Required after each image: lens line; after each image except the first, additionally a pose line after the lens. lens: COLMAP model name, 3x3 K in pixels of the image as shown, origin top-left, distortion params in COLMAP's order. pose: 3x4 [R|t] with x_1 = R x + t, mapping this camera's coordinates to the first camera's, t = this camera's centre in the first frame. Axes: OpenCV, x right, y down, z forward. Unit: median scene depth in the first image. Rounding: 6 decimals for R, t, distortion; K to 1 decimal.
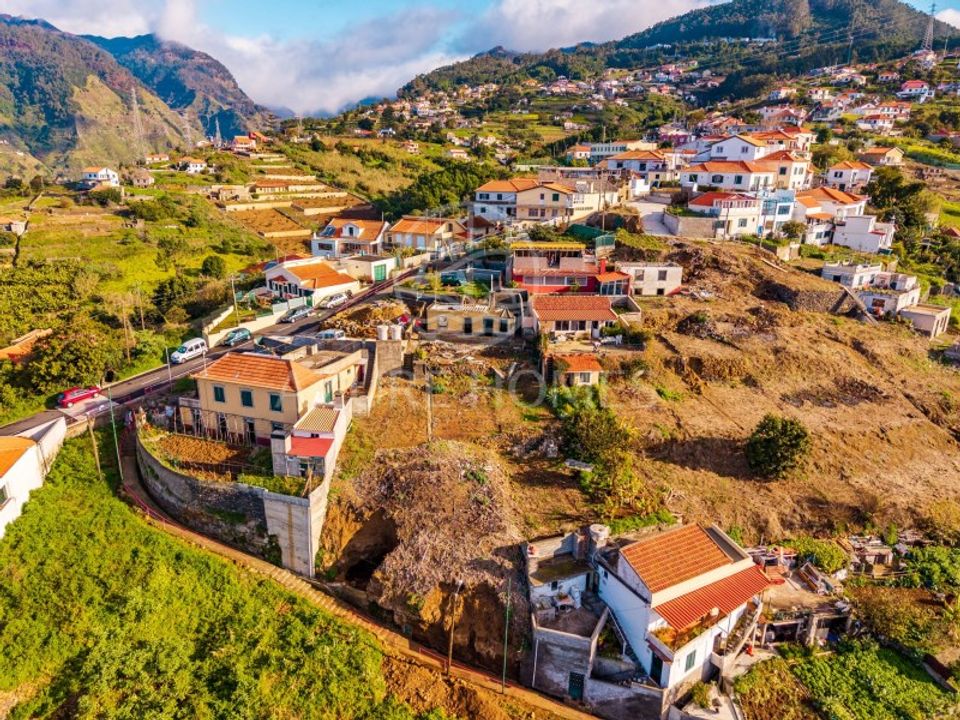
lens RADIAL K [[637.8, 0, 480.0], [0, 637.8, 360.0], [0, 0, 1]] dist [0.030782, -0.015854]
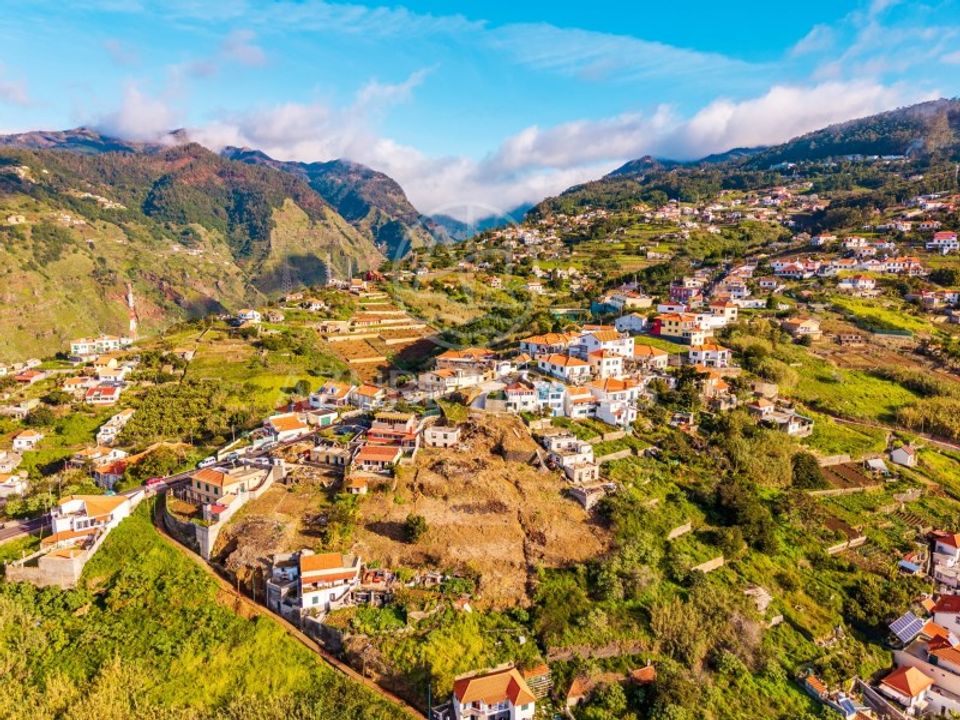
lens RADIAL K [[637.8, 0, 480.0], [0, 637.8, 360.0], [0, 0, 1]] dist [0.030782, -0.015854]
pose [[0.973538, 0.033510, -0.226055, 0.229541], [-0.066014, 0.988257, -0.137803, -0.029713], [0.218783, 0.149080, 0.964318, -0.232887]]
